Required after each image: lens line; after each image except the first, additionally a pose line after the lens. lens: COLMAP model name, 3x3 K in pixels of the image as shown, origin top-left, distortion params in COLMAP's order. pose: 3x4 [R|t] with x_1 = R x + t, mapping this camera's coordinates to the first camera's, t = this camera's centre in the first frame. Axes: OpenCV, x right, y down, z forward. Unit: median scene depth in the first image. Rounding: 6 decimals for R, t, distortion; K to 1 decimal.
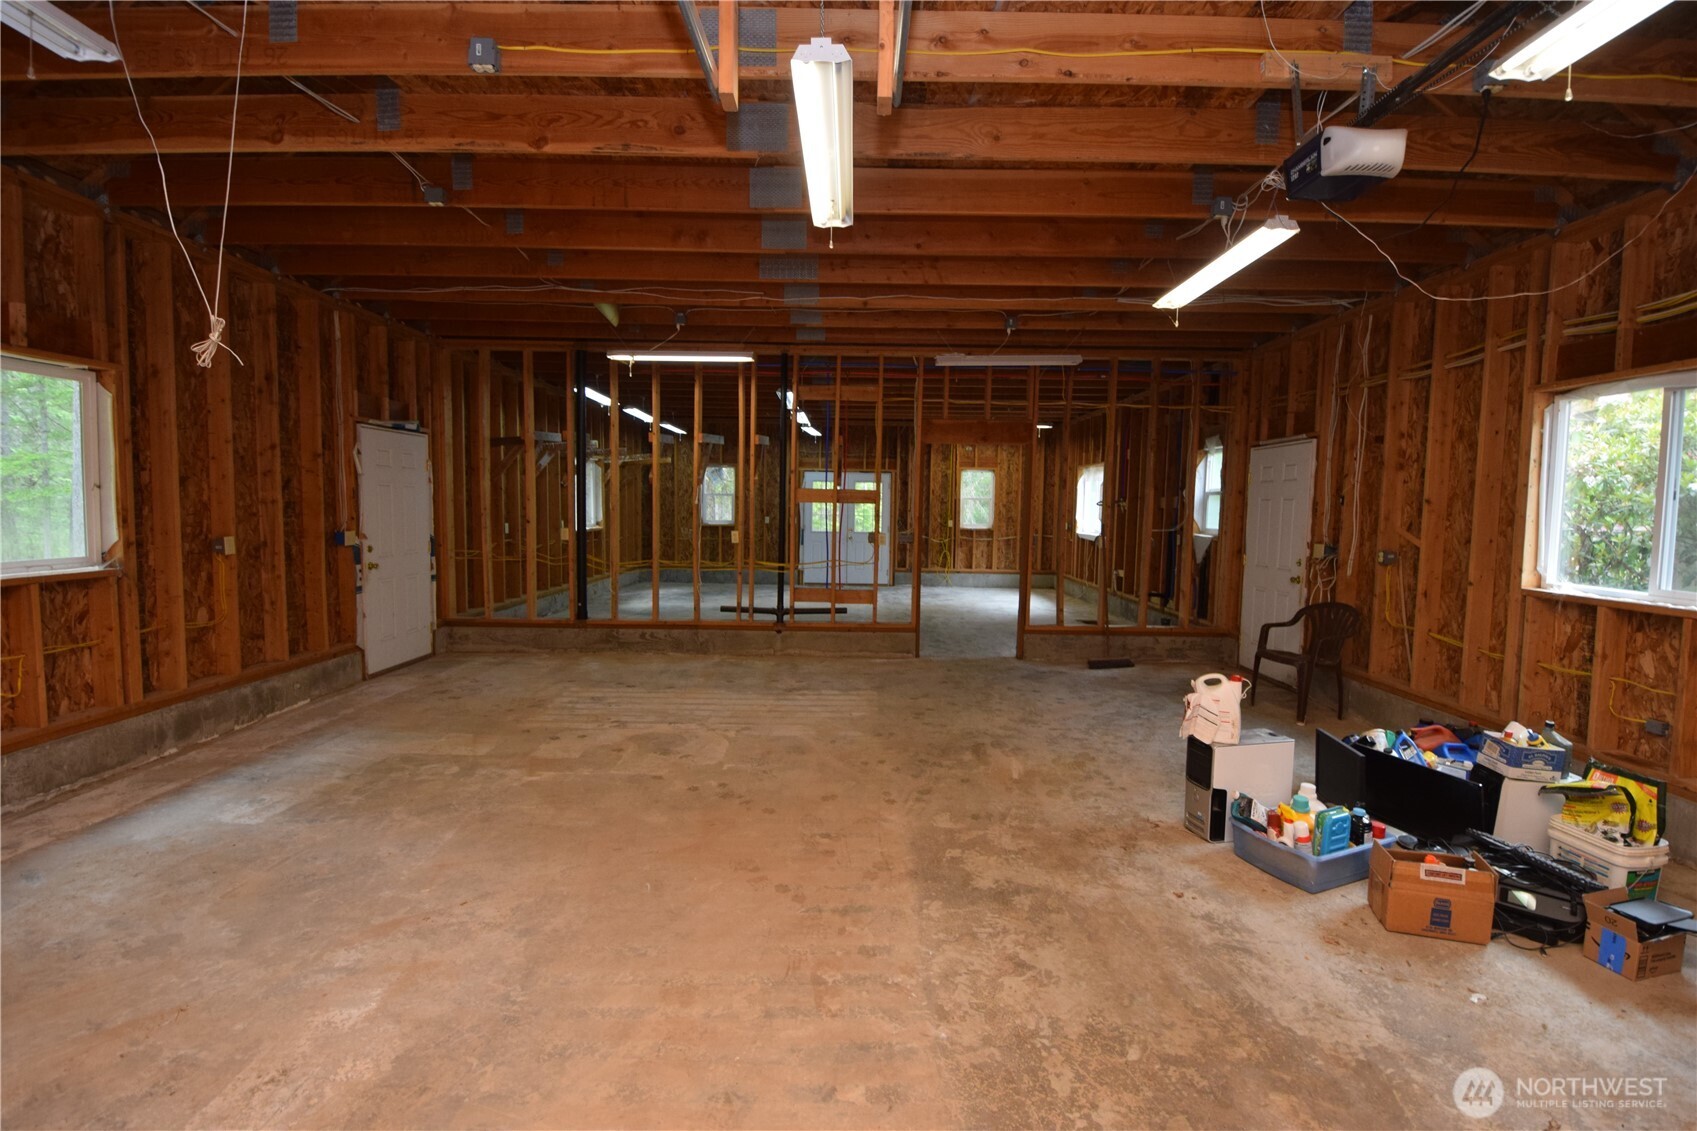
lens RADIAL K [[740.6, 0, 852.6], [0, 740.6, 560.9], [0, 0, 1]] dist [-0.012514, -0.006238]
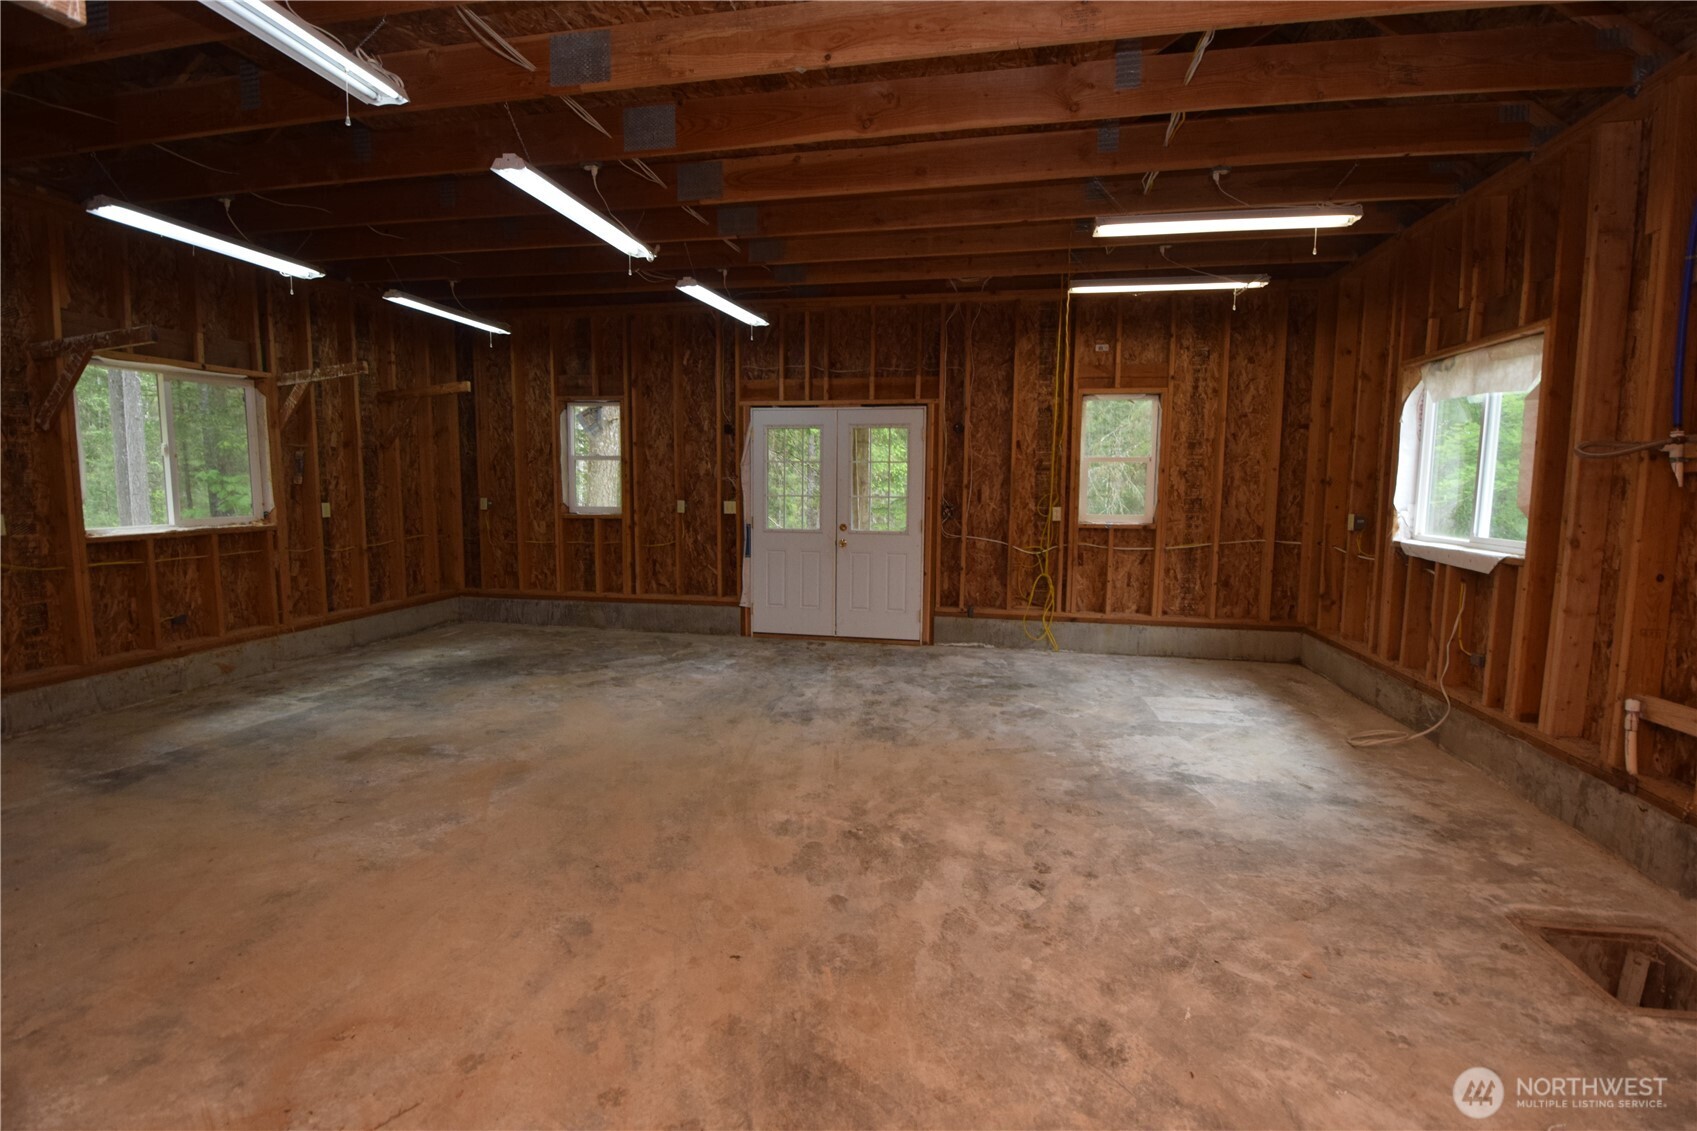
lens RADIAL K [[740.6, 0, 834.0], [0, 740.6, 557.4], [0, 0, 1]] dist [-0.012514, -0.006238]
pose [[0.978457, 0.012949, -0.206046, 0.091593], [-0.008751, 0.999735, 0.021271, -0.031856], [0.206267, -0.019010, 0.978311, 0.521329]]
